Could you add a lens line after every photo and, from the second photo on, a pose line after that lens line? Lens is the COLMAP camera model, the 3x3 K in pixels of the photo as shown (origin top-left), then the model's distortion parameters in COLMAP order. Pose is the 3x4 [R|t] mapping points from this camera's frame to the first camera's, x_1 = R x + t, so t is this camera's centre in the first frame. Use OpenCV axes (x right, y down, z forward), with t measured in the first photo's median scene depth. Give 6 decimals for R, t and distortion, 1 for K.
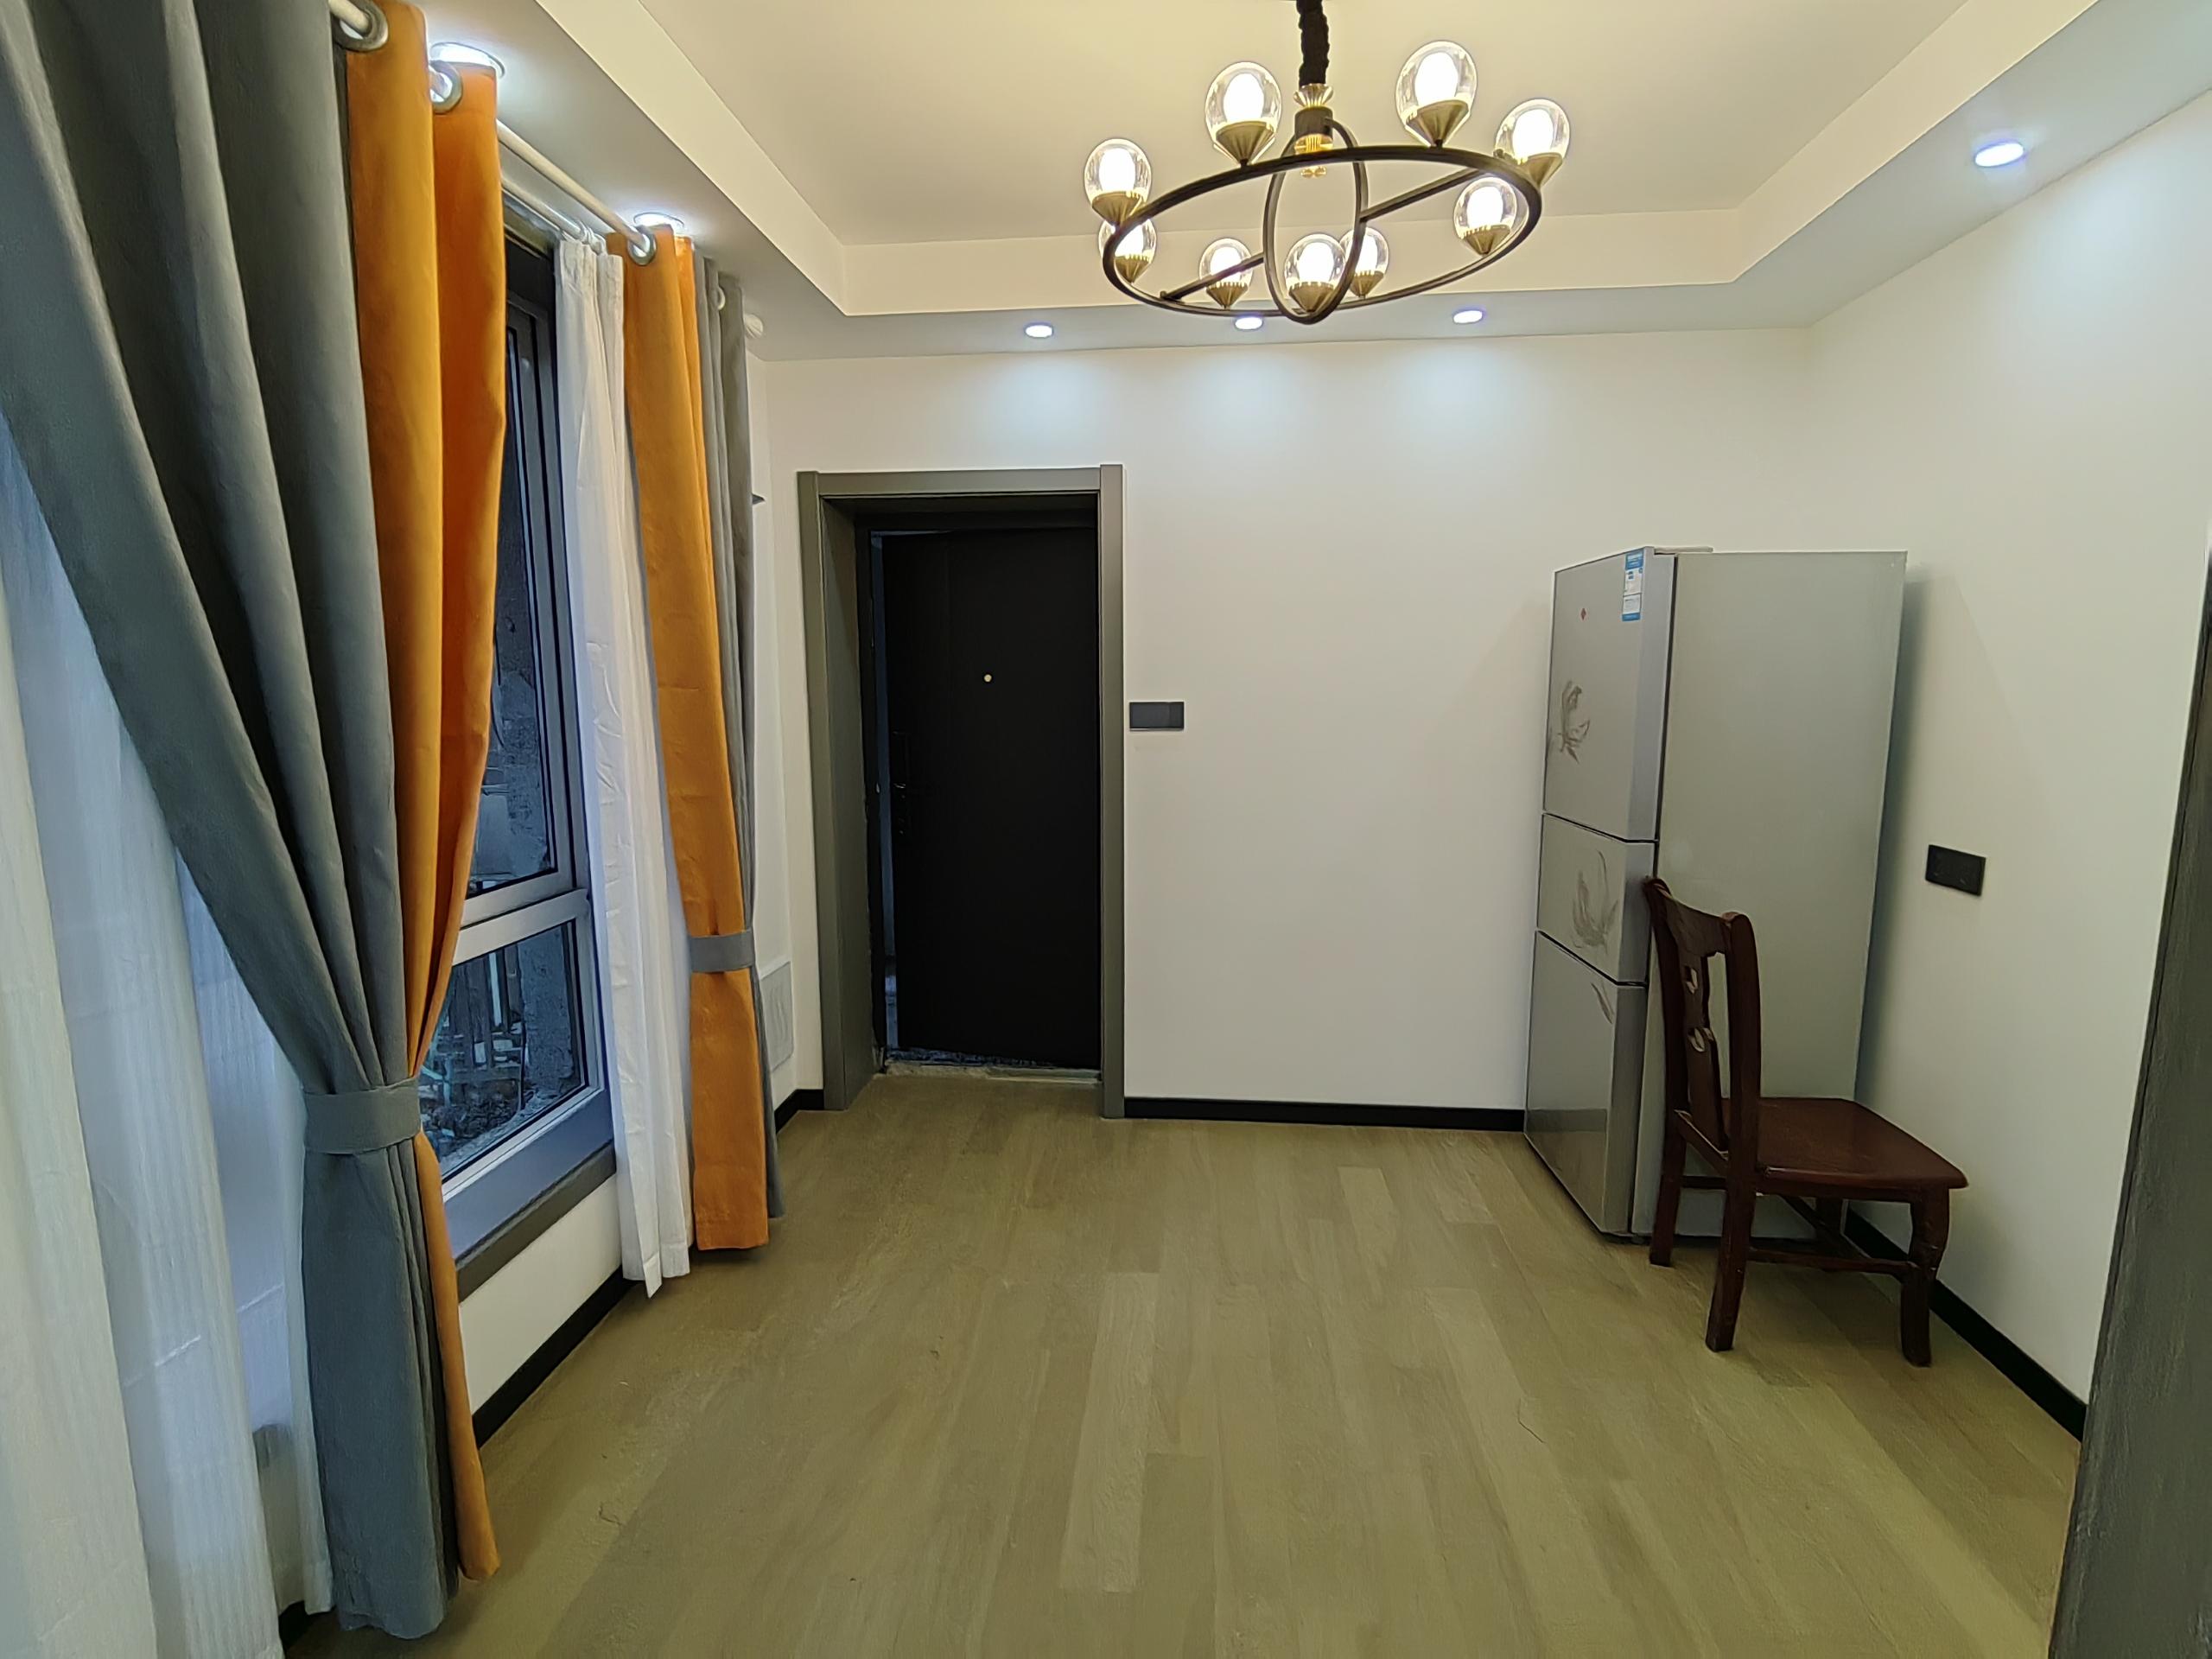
lens RADIAL K [[1043.6, 0, 1109.0], [0, 1043.6, 828.7], [0, 0, 1]] dist [-0.007882, 0.000566]
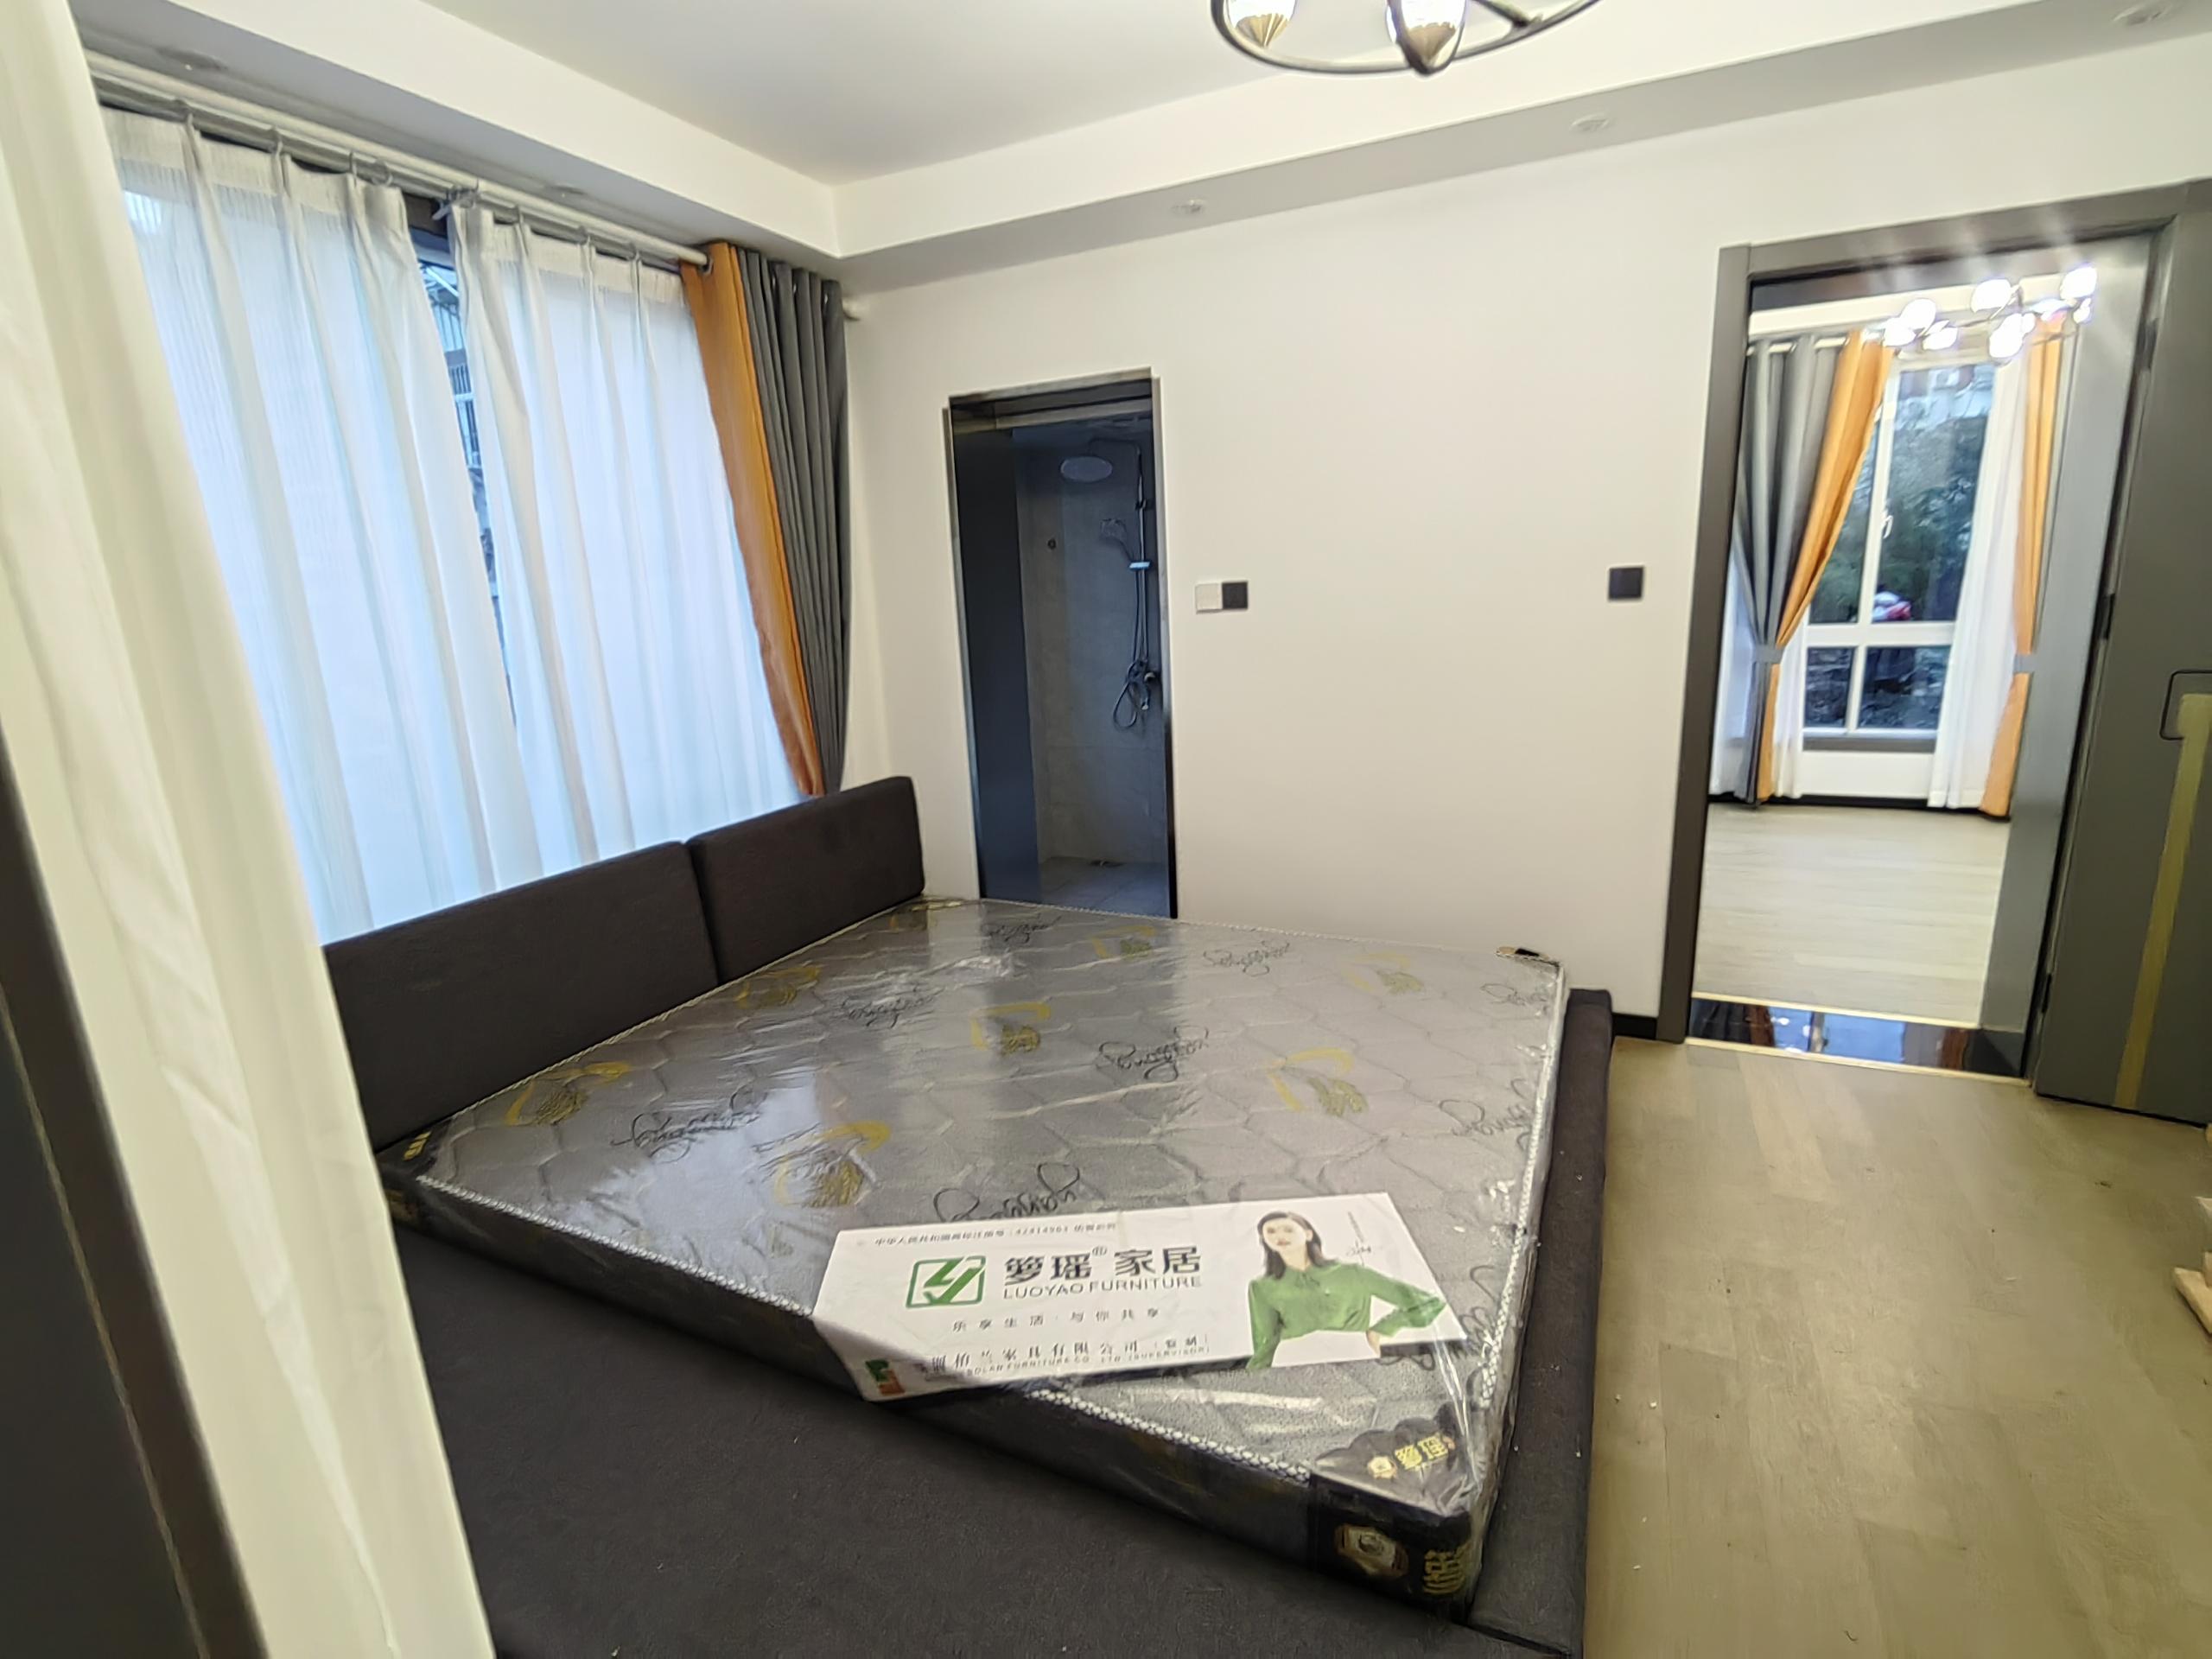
lens RADIAL K [[1043.6, 0, 1112.1], [0, 1043.6, 847.4], [0, 0, 1]] dist [-0.007882, 0.000566]
pose [[-0.329268, 0.253760, -0.909499, 1.949096], [-0.079042, 0.952423, 0.294352, 0.003742], [0.940922, 0.168810, -0.293545, -0.008476]]
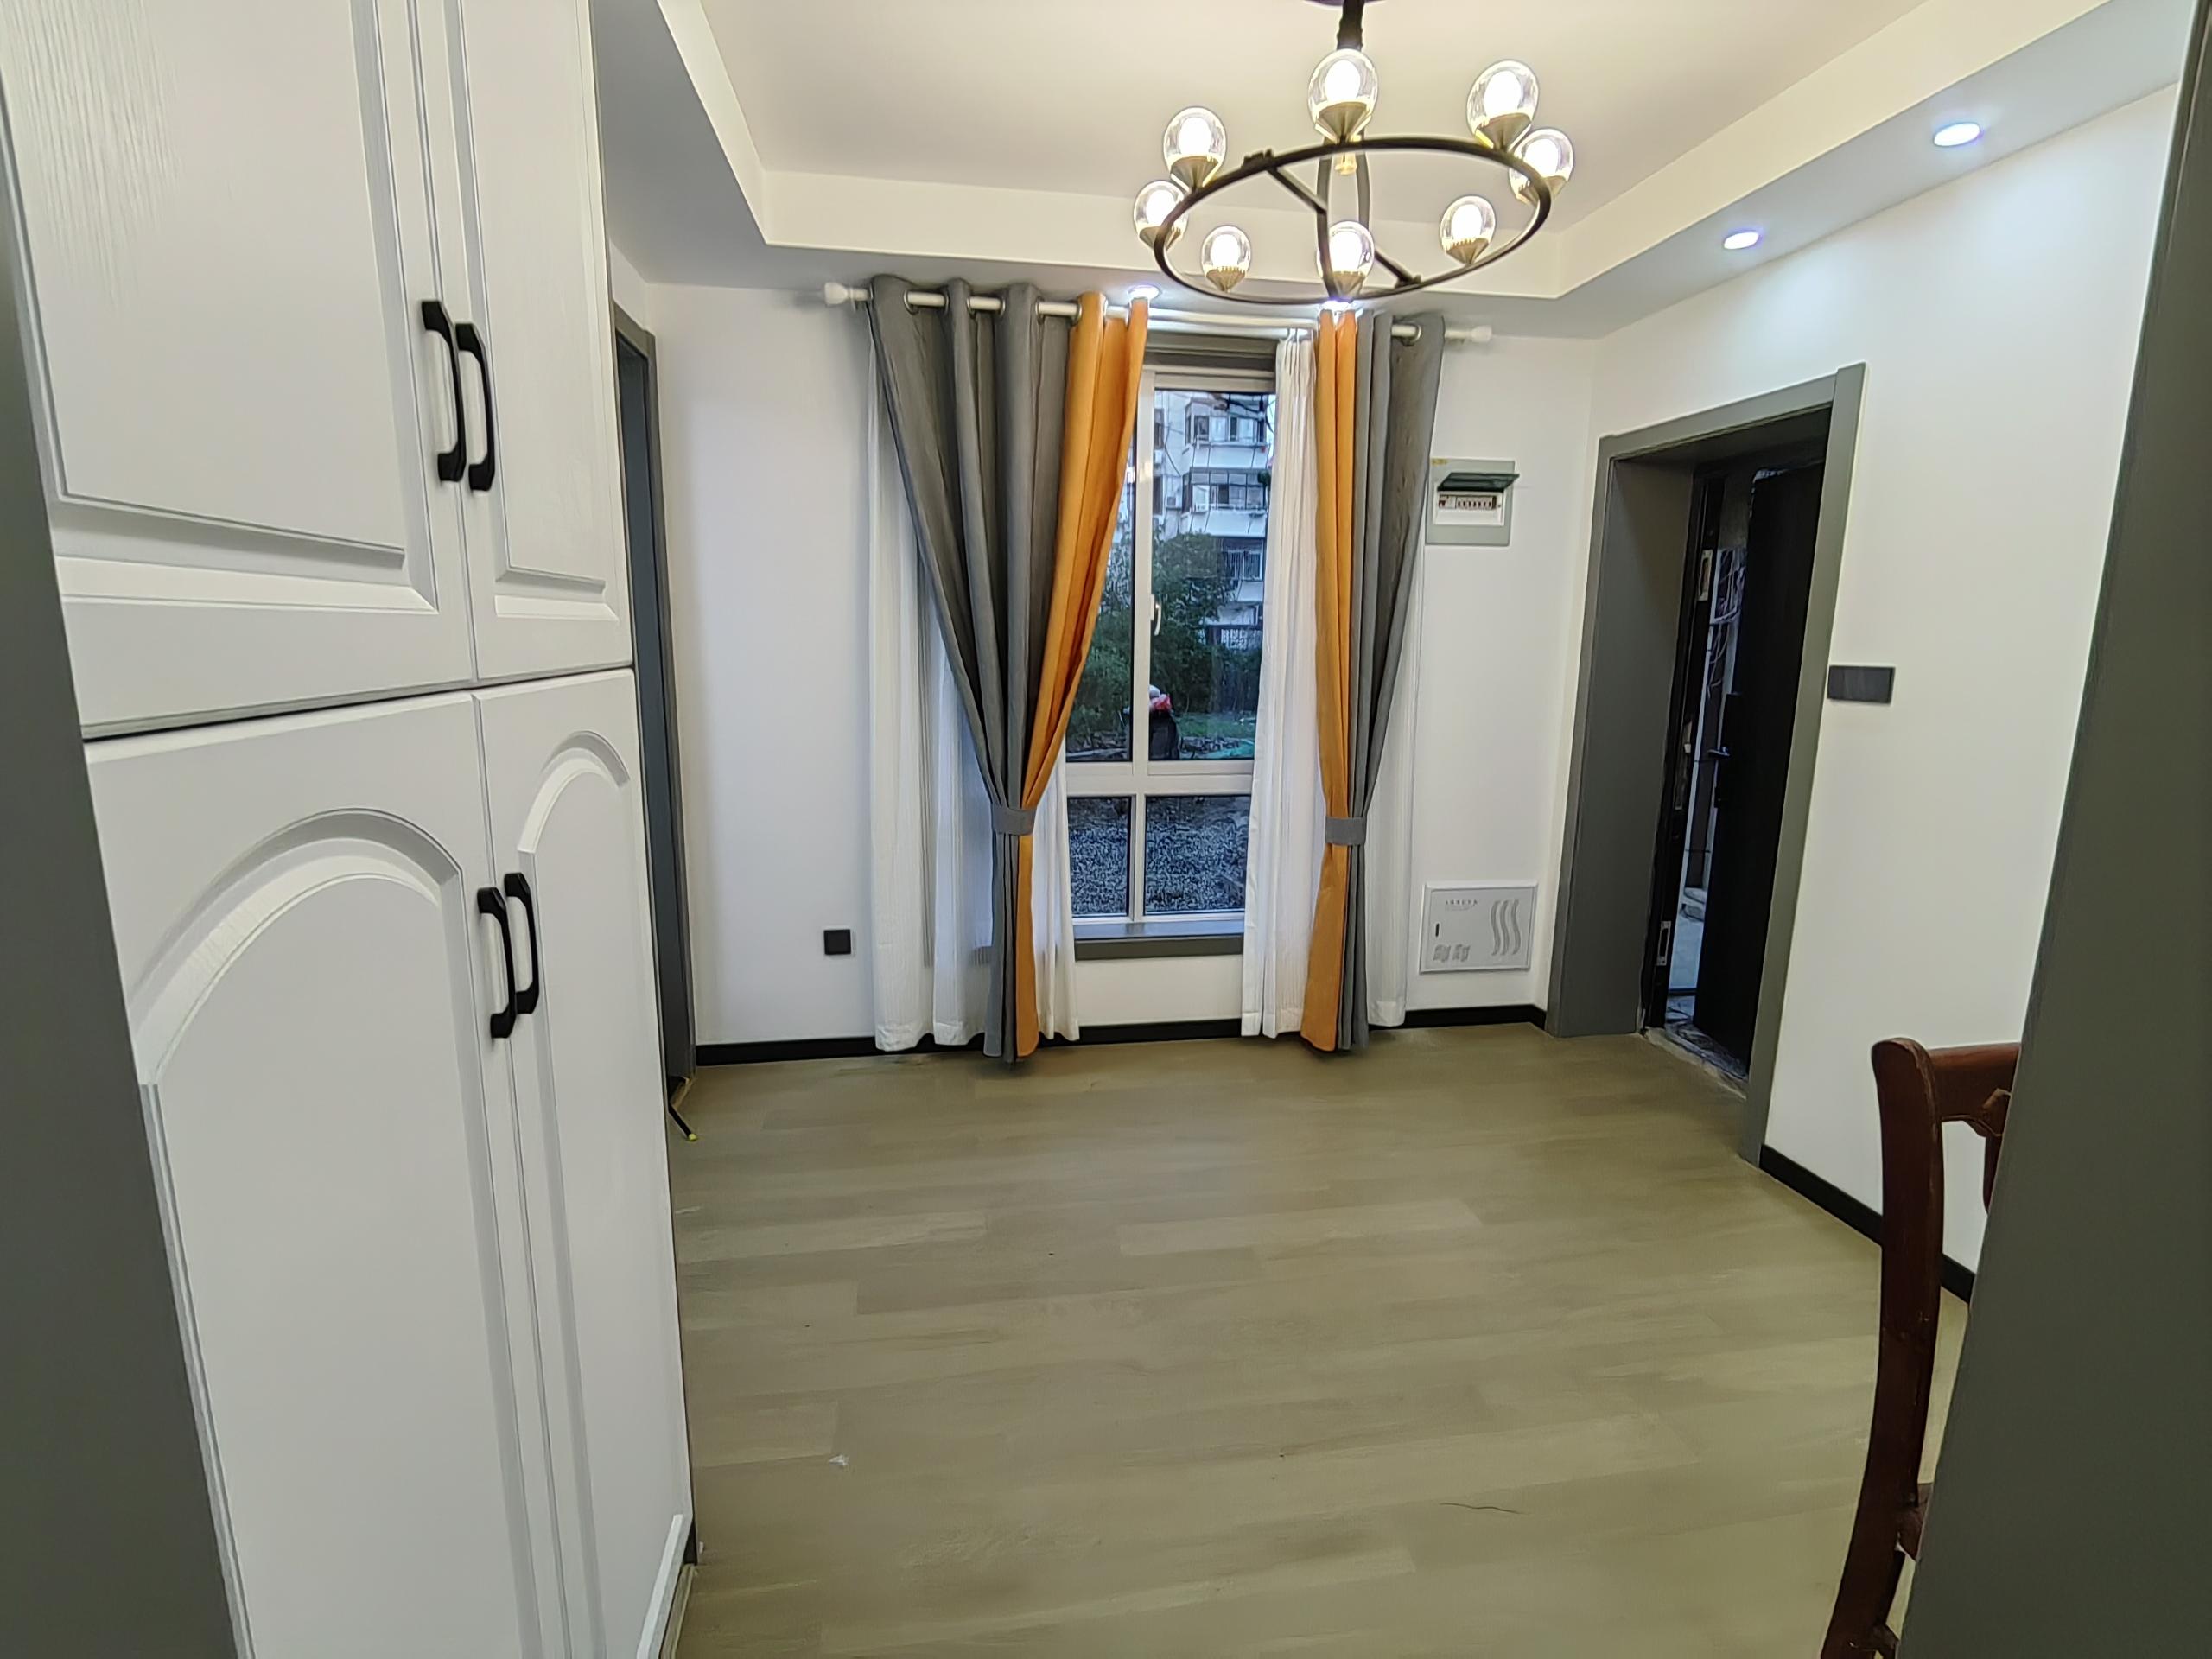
lens RADIAL K [[1043.6, 0, 1105.1], [0, 1043.6, 825.2], [0, 0, 1]] dist [-0.007882, 0.000566]
pose [[0.247624, 0.183713, -0.951279, 0.782192], [-0.149071, 0.977391, 0.149952, -0.044303], [0.957319, 0.104676, 0.269412, 0.310772]]
